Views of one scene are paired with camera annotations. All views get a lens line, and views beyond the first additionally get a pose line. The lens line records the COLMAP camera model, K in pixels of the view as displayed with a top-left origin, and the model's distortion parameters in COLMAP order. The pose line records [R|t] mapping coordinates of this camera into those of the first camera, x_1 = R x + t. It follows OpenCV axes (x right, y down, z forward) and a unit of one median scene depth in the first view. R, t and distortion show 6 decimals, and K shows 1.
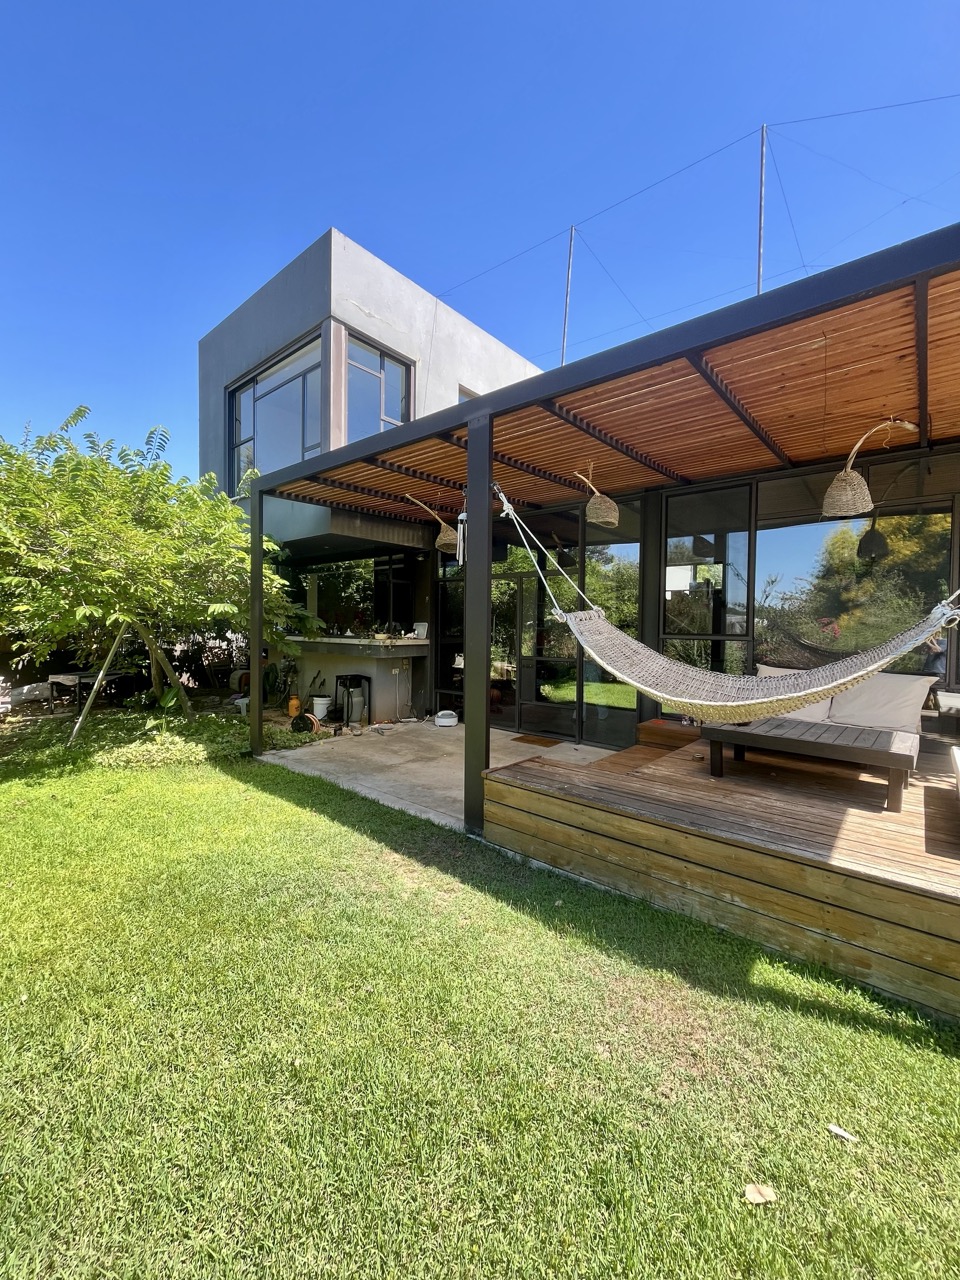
lens RADIAL K [[513.0, 0, 480.0], [0, 513.0, 640.0], [0, 0, 1]] dist [0.000553, 0.000028]
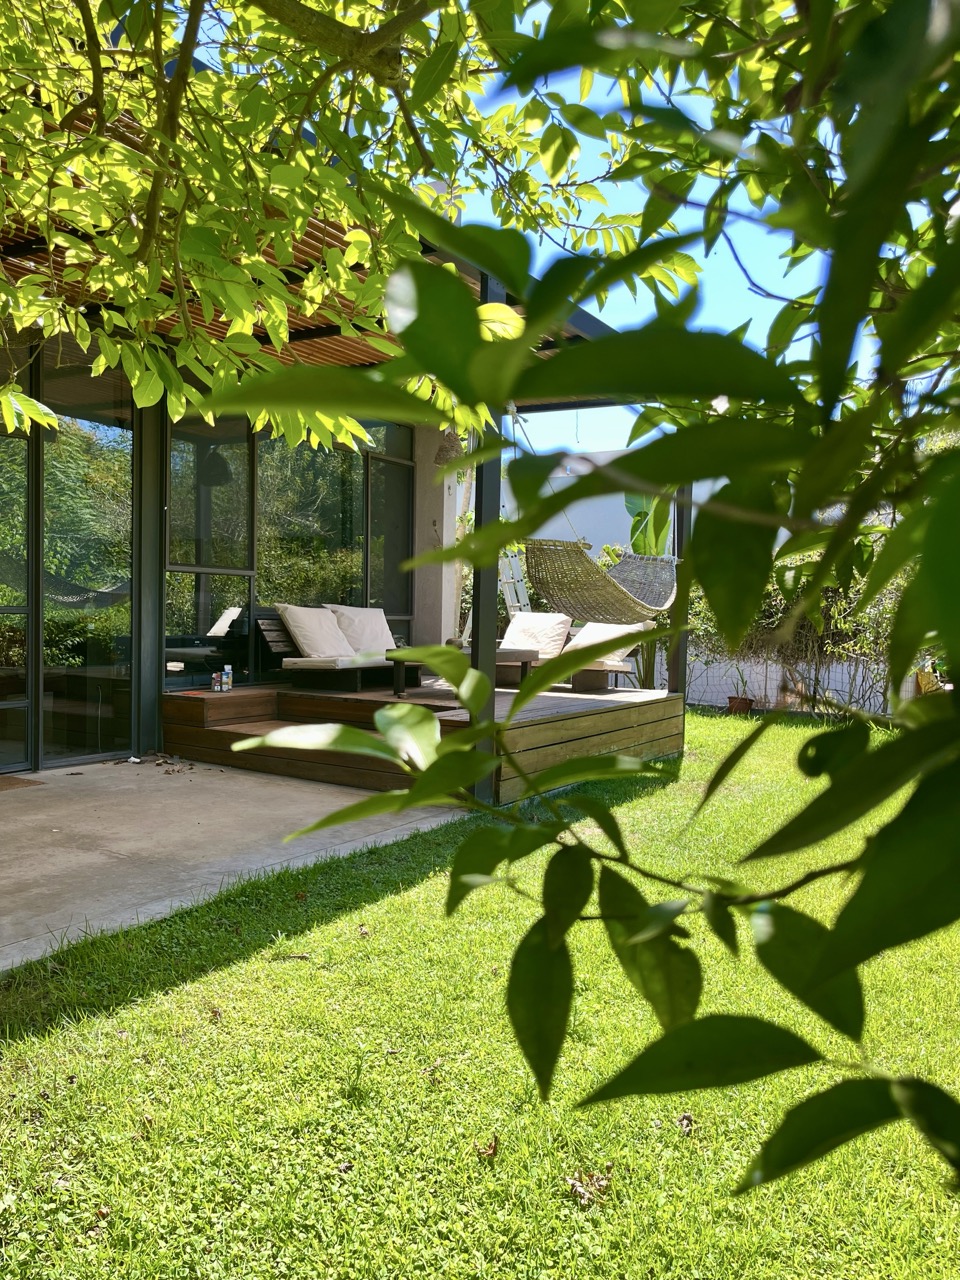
lens RADIAL K [[1108.1, 0, 480.0], [0, 1108.1, 640.0], [0, 0, 1]] dist [0.027239, -0.014147]
pose [[-0.222040, -0.047508, 0.973879, -1.193876], [-0.010661, 0.998871, 0.046297, 0.017000], [-0.974979, -0.000103, -0.222296, 0.961447]]
